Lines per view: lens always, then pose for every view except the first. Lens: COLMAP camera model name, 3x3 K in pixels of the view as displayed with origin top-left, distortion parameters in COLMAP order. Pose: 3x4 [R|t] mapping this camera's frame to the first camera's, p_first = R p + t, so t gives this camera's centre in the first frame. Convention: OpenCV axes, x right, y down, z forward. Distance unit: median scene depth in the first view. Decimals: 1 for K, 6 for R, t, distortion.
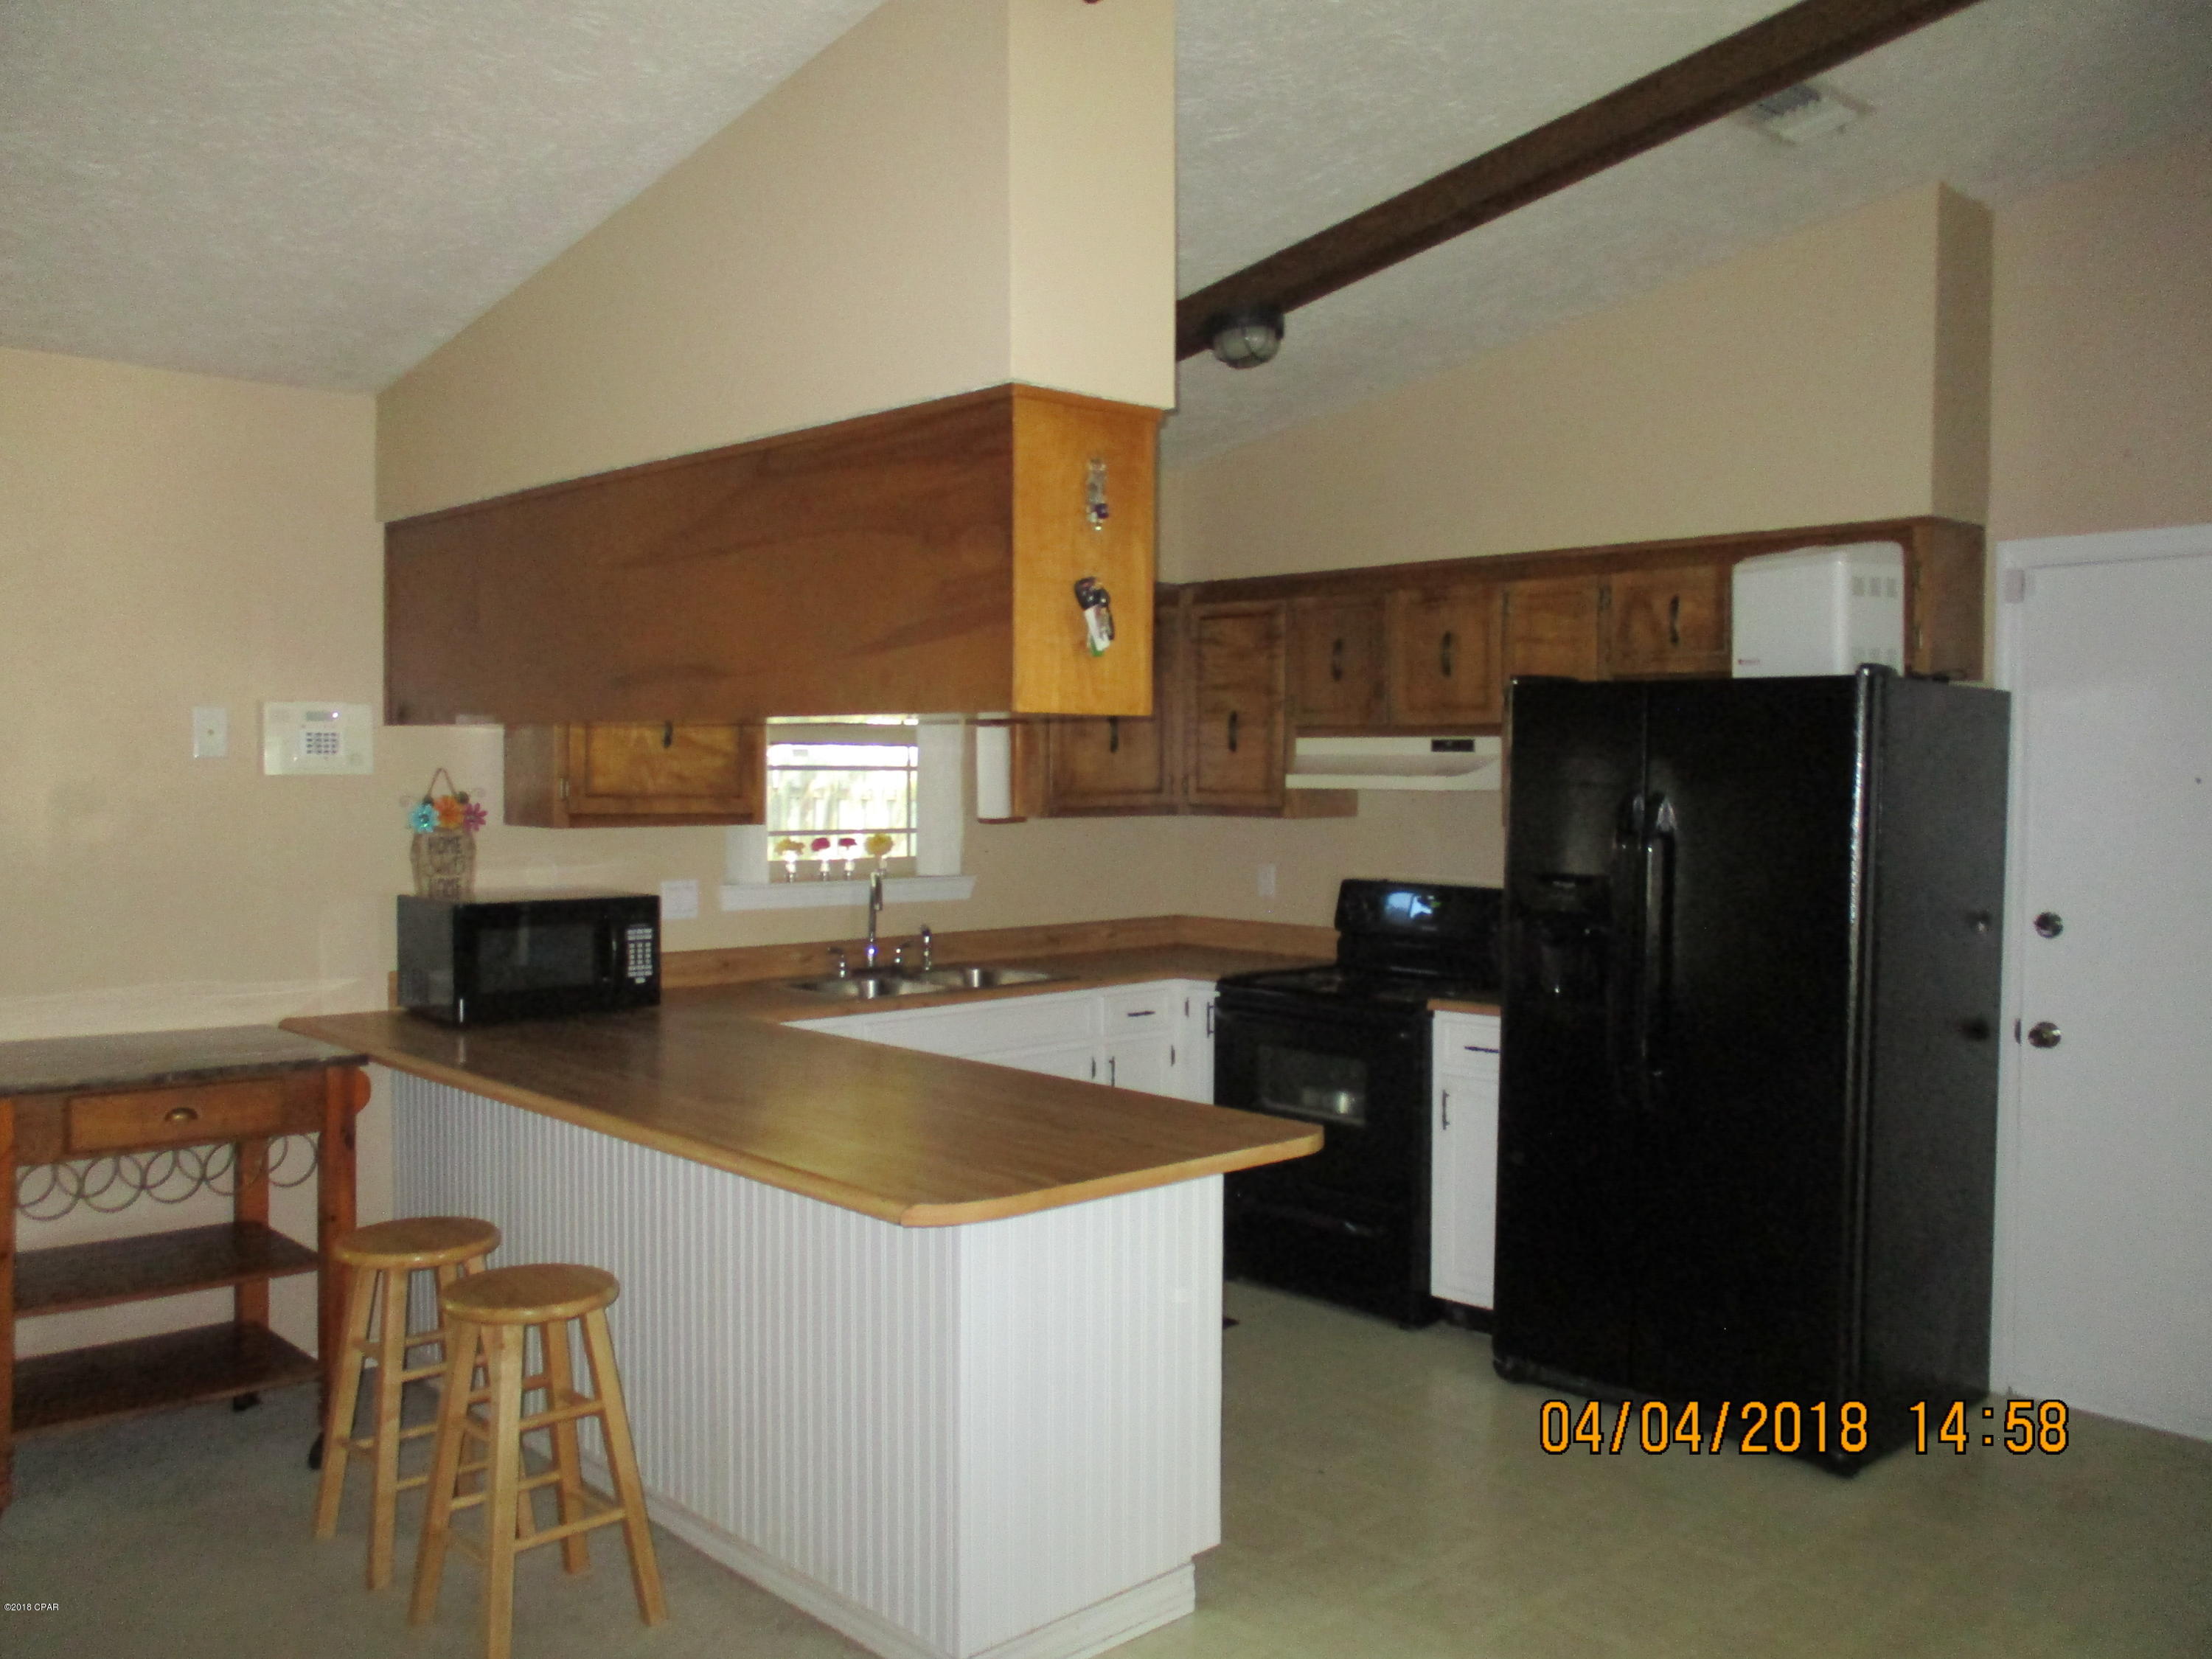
lens RADIAL K [[1859.4, 0, 1106.0], [0, 1859.4, 829.5], [0, 0, 1]] dist [-0.003590, 0.002565]
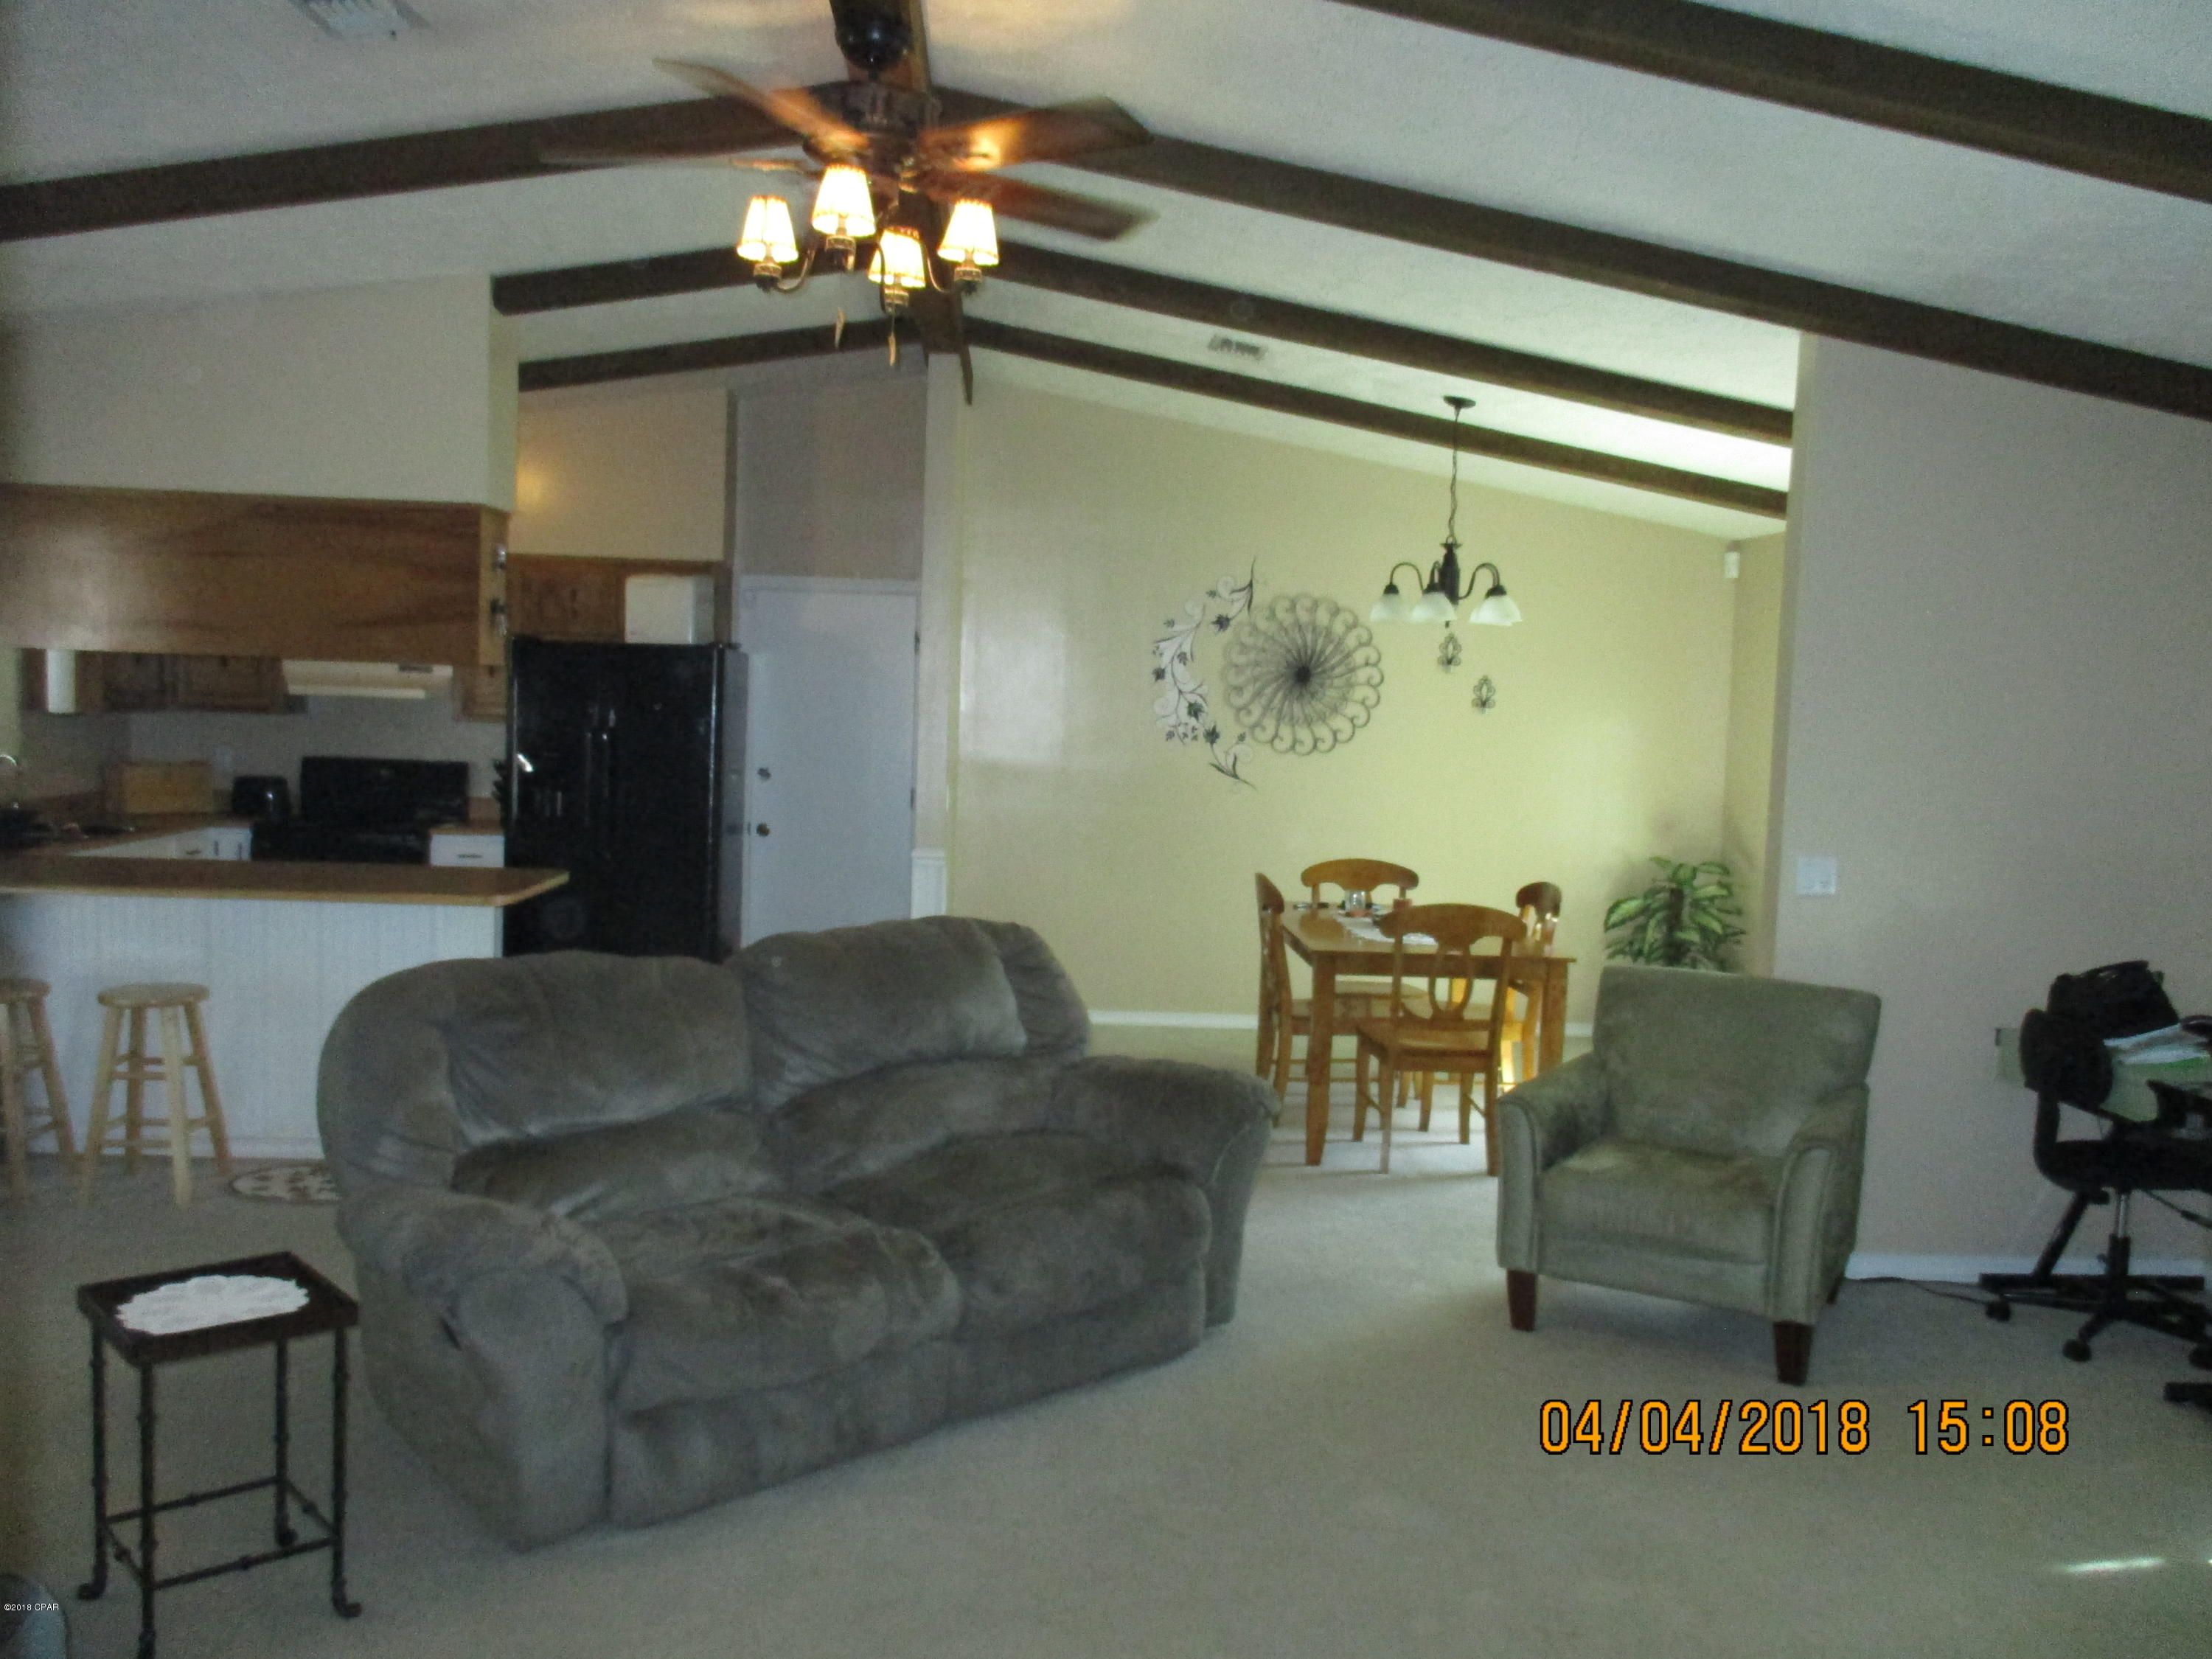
lens RADIAL K [[1859.4, 0, 1106.0], [0, 1859.4, 829.5], [0, 0, 1]] dist [-0.003590, 0.002565]
pose [[0.642732, -0.038271, 0.765134, -0.758013], [-0.005144, 0.998513, 0.054265, 0.001831], [-0.766073, -0.038814, 0.641580, -0.534881]]
